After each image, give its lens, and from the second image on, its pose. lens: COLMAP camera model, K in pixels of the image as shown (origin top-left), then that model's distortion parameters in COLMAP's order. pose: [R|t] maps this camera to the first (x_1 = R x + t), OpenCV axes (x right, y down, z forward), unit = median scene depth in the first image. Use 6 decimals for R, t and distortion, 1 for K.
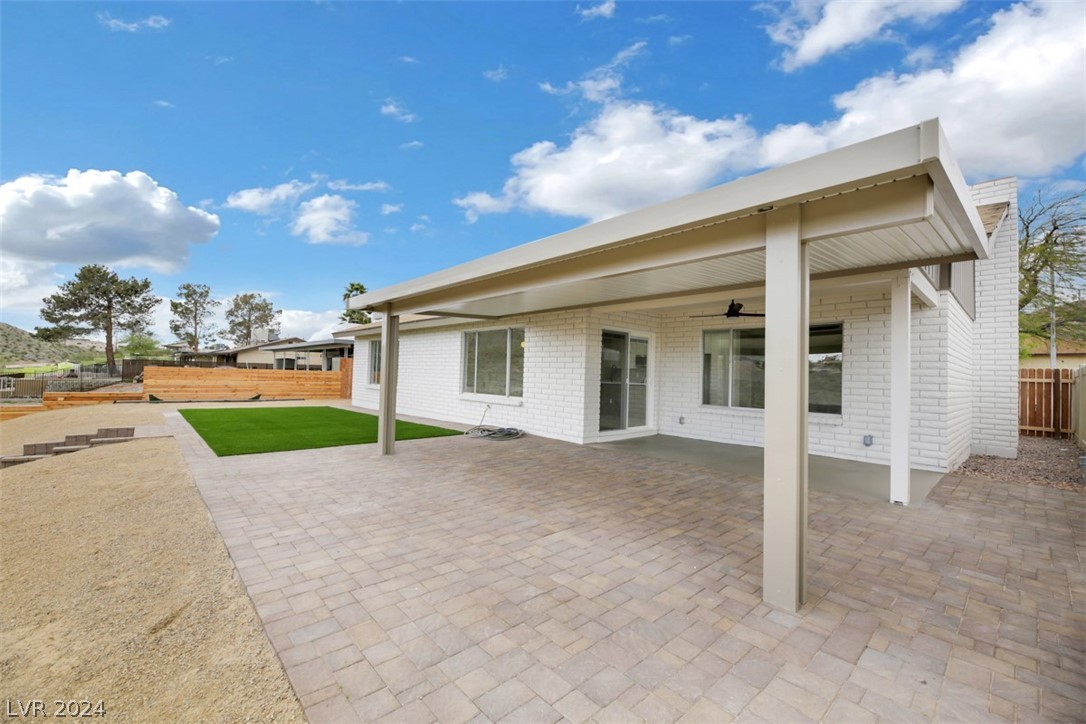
lens RADIAL K [[441.7, 0, 543.0], [0, 441.7, 361.2], [0, 0, 1]] dist [-0.000106, -0.002873]
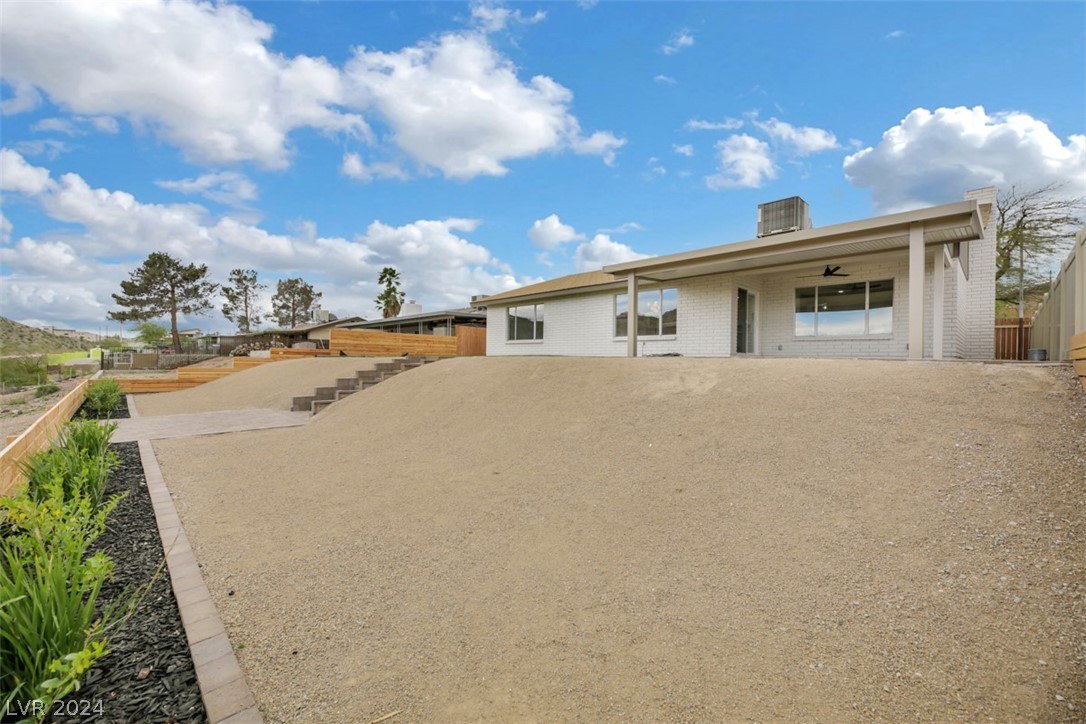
lens RADIAL K [[441.7, 0, 543.0], [0, 441.7, 361.2], [0, 0, 1]] dist [-0.000106, -0.002873]
pose [[0.999528, -0.014091, 0.027293, -0.267444], [0.013233, 0.999421, 0.031345, 0.059437], [-0.027719, -0.030969, 0.999136, -0.245741]]
